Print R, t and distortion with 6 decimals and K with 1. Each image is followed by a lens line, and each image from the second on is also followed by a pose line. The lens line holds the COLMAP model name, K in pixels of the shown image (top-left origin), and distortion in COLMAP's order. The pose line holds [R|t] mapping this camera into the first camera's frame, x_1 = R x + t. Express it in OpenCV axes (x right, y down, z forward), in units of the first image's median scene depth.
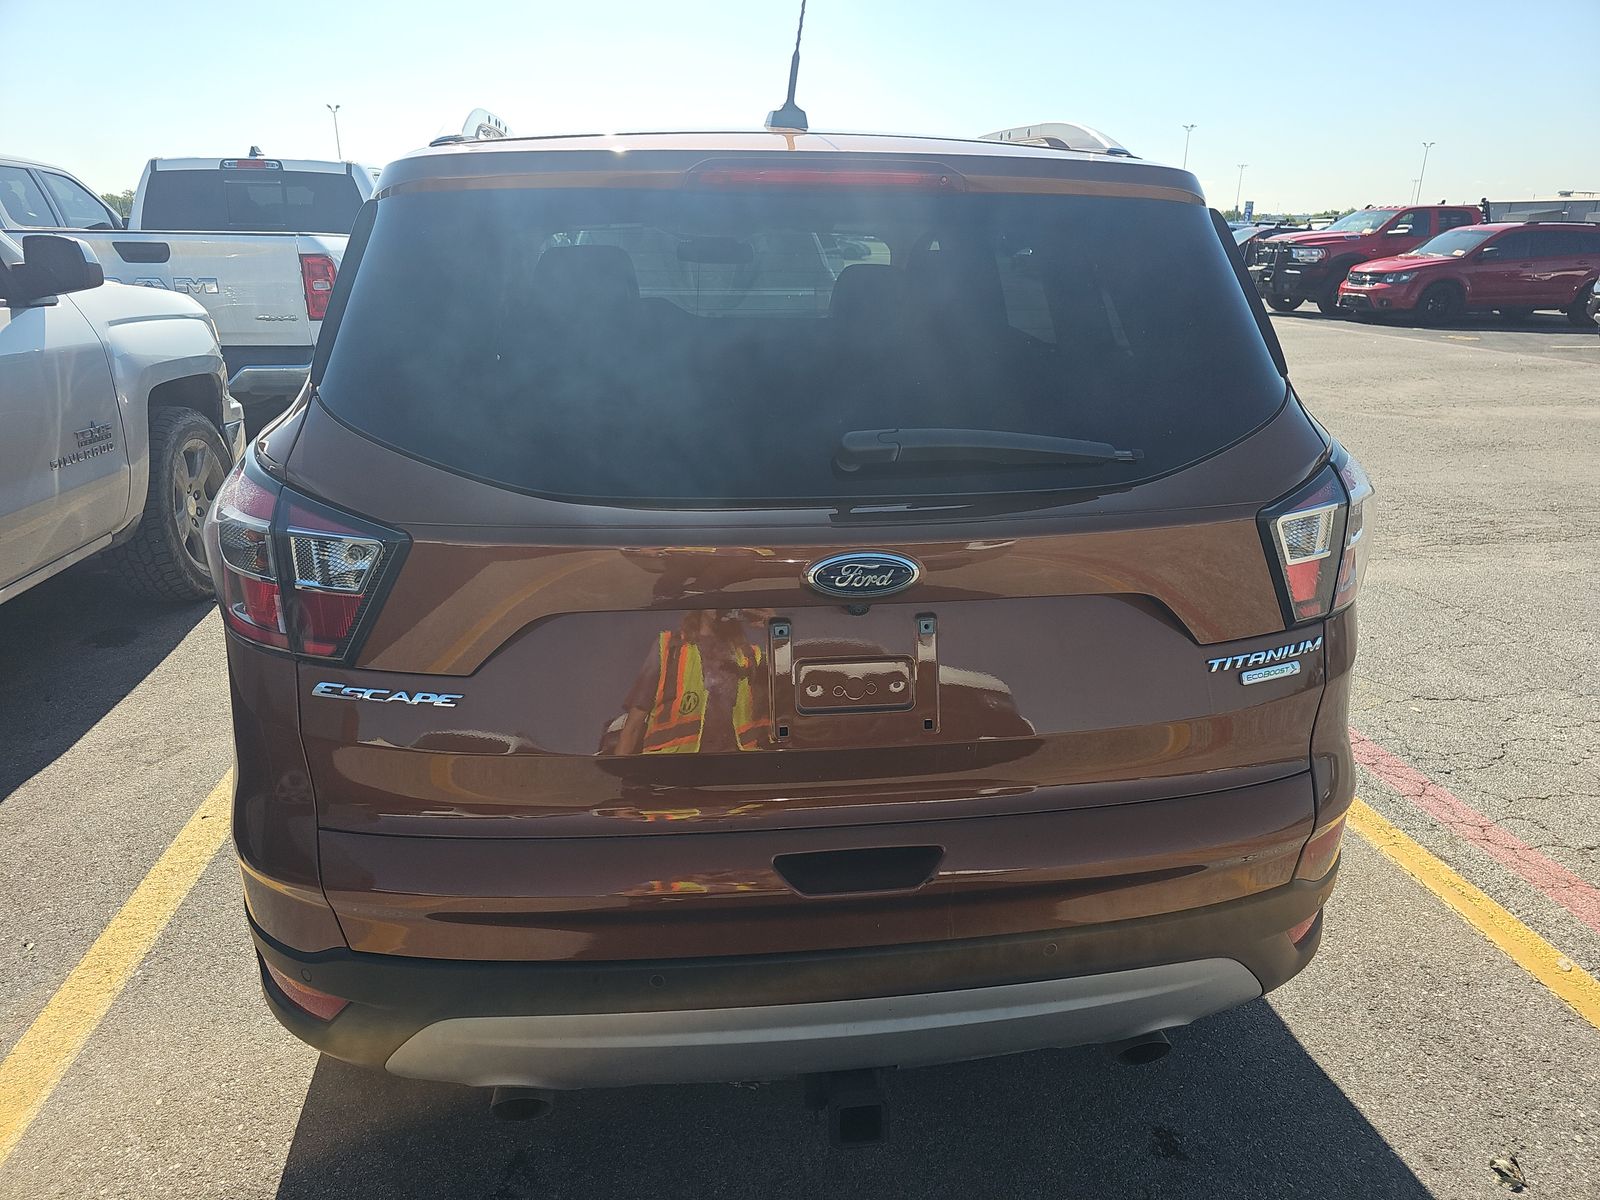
lens RADIAL K [[1078.2, 0, 800.1], [0, 1078.2, 642.9], [0, 0, 1]] dist [0.003574, 0.001172]
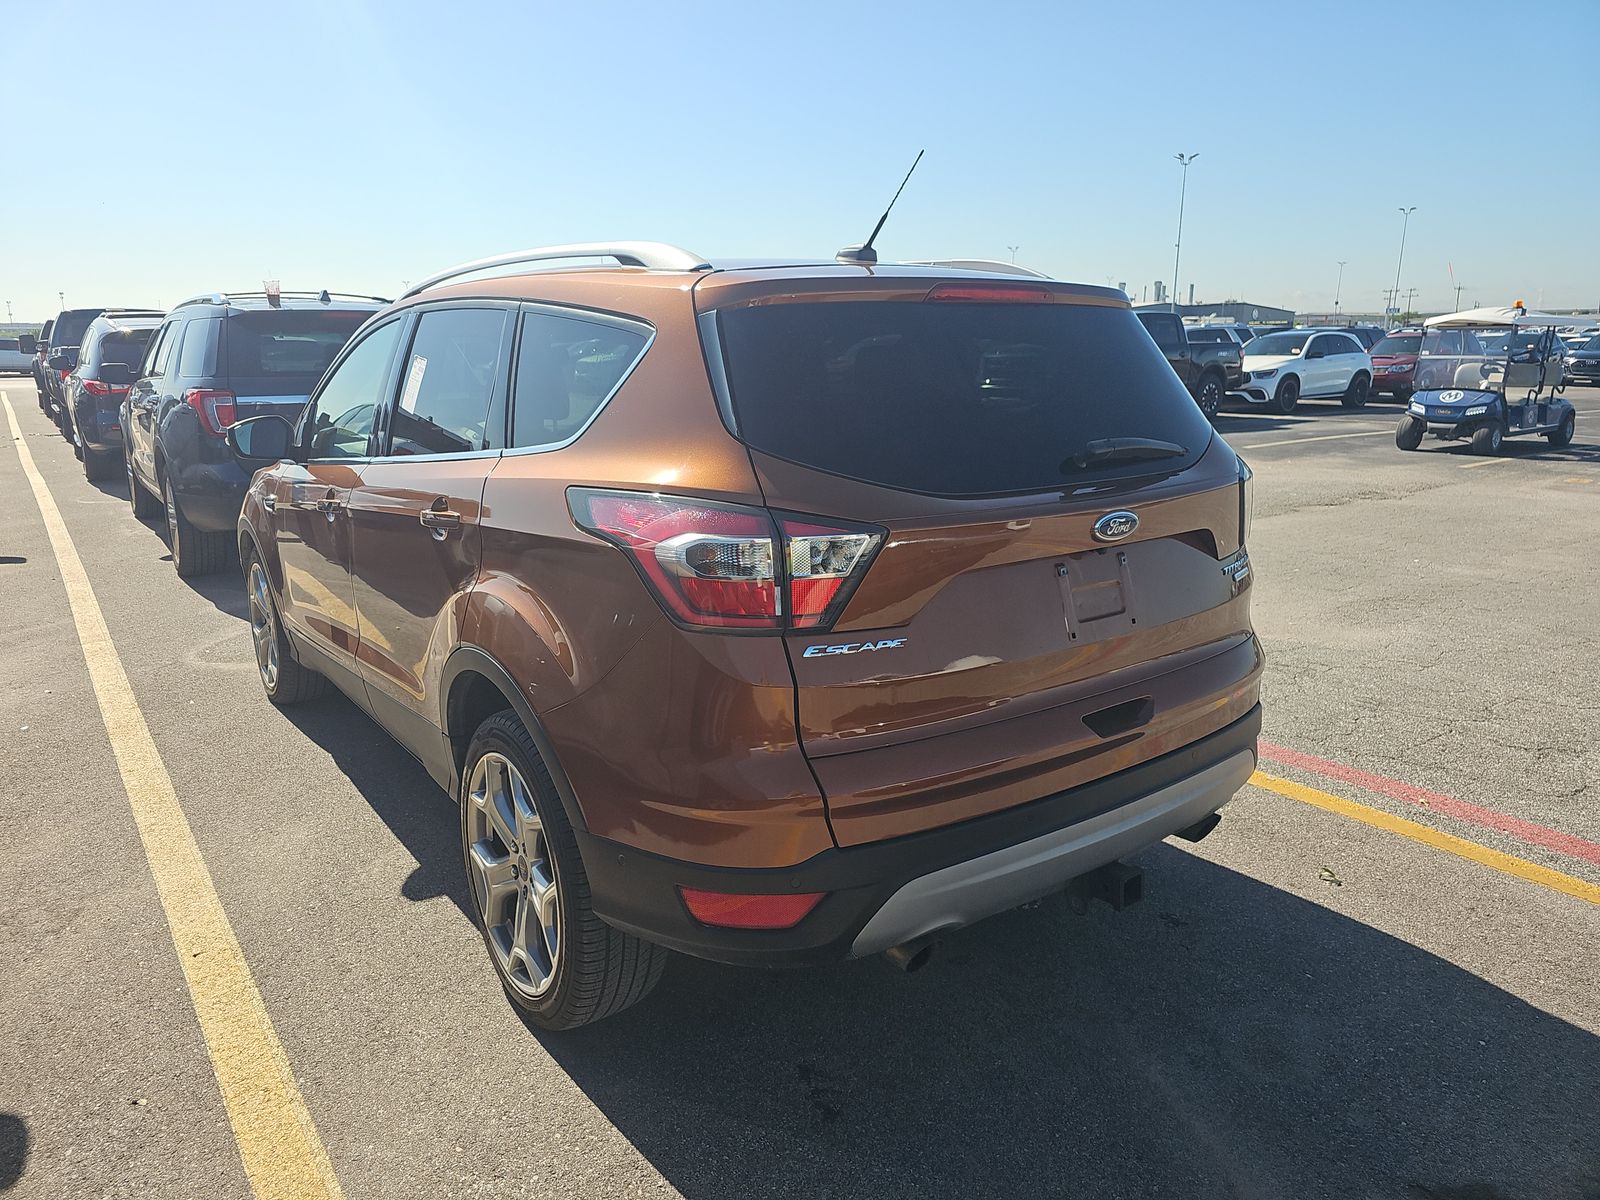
lens RADIAL K [[1071.1, 0, 800.0], [0, 1071.1, 600.0], [0, 0, 1]] dist [-0.002164, -0.000893]
pose [[0.878940, -0.137215, 0.456768, -0.806255], [0.194790, 0.977479, -0.081186, 0.065023], [-0.435342, 0.160332, 0.885873, -0.159221]]
